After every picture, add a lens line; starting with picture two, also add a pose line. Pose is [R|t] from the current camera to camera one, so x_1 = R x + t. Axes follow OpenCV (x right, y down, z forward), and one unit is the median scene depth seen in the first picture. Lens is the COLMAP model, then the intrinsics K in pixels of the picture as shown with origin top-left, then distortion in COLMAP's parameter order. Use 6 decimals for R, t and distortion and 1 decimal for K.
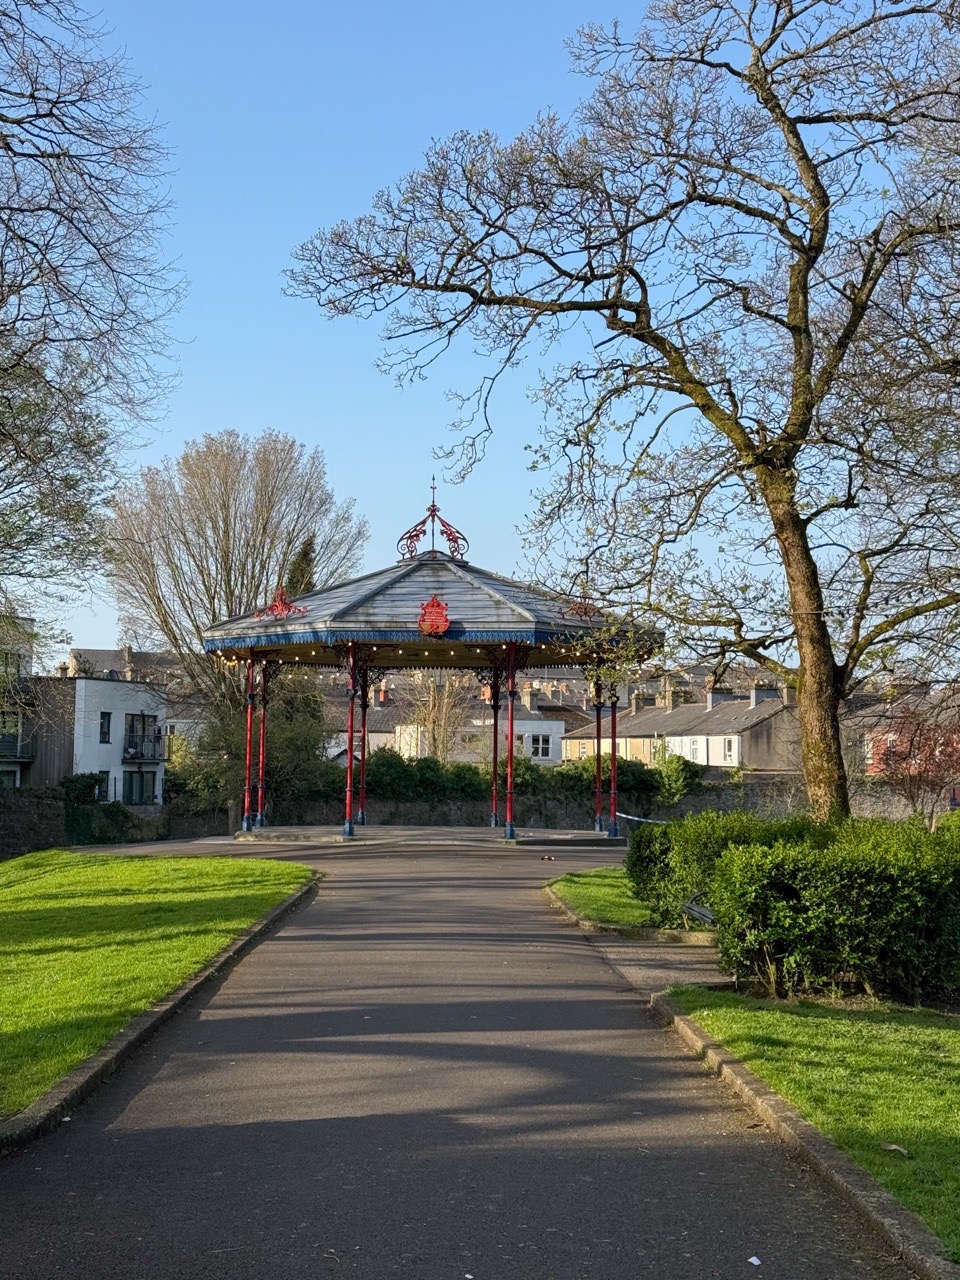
lens RADIAL K [[1785.5, 0, 387.4], [0, 1785.5, 613.8], [0, 0, 1]] dist [0.131159, 0.000000]
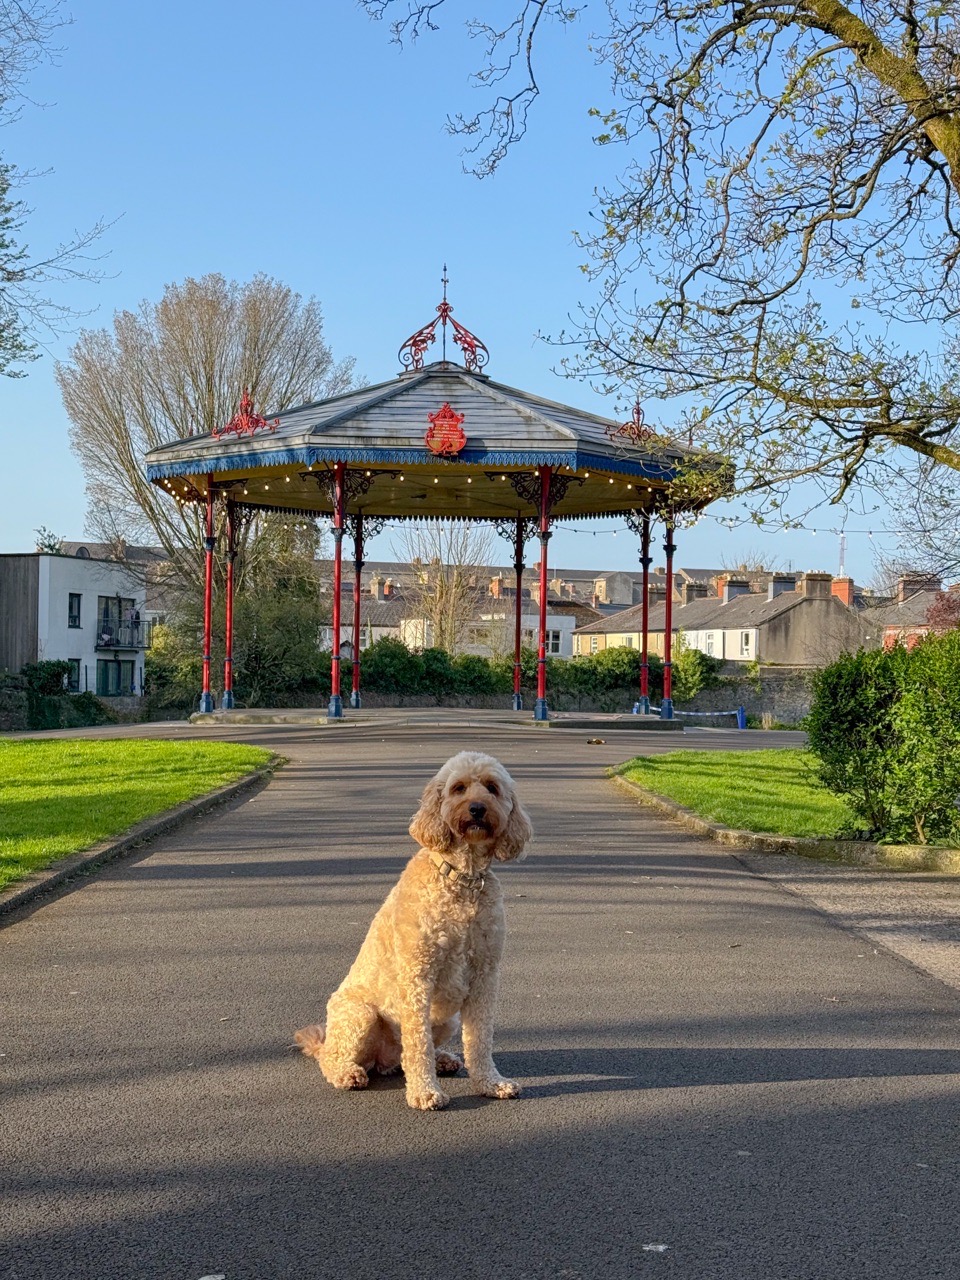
lens RADIAL K [[1785.5, 0, 511.9], [0, 1785.5, 632.2], [0, 0, 1]] dist [0.131159, 0.000000]
pose [[0.997803, 0.003192, 0.066174, 0.002988], [-0.007488, 0.997871, 0.064780, 0.029582], [-0.065826, -0.065134, 0.995703, 0.180684]]
